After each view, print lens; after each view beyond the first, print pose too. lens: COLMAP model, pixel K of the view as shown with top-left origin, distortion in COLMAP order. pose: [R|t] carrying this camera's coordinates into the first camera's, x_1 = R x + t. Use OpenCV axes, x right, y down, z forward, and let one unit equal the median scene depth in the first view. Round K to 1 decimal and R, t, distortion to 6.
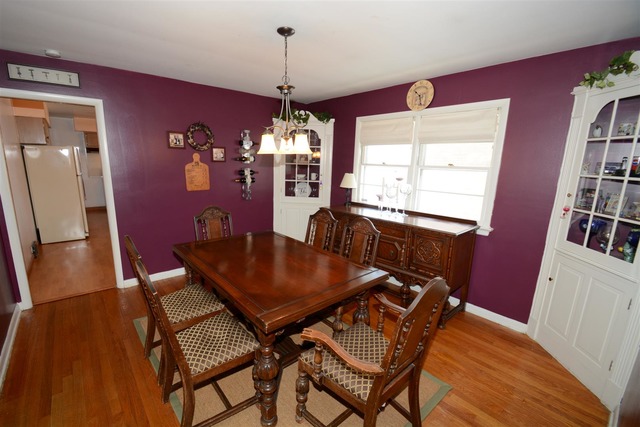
lens RADIAL K [[287.8, 0, 309.6], [0, 287.8, 222.9], [0, 0, 1]] dist [0.001975, -0.015889]
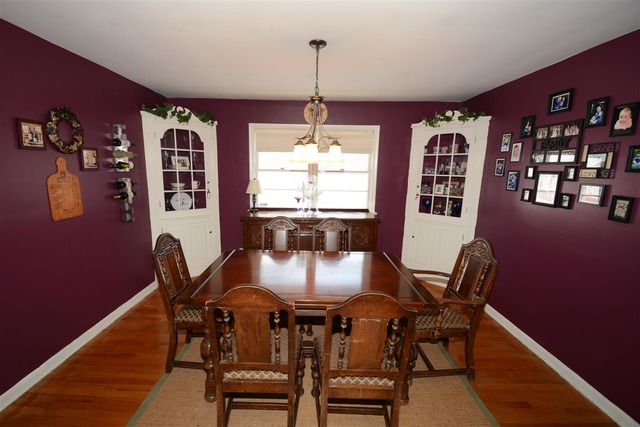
lens RADIAL K [[287.8, 0, 309.6], [0, 287.8, 222.9], [0, 0, 1]] dist [0.001975, -0.015889]
pose [[0.638418, -0.156877, 0.753533, -0.534230], [0.159560, 0.984716, 0.069821, -0.065113], [-0.752970, 0.075659, 0.653691, 0.223765]]
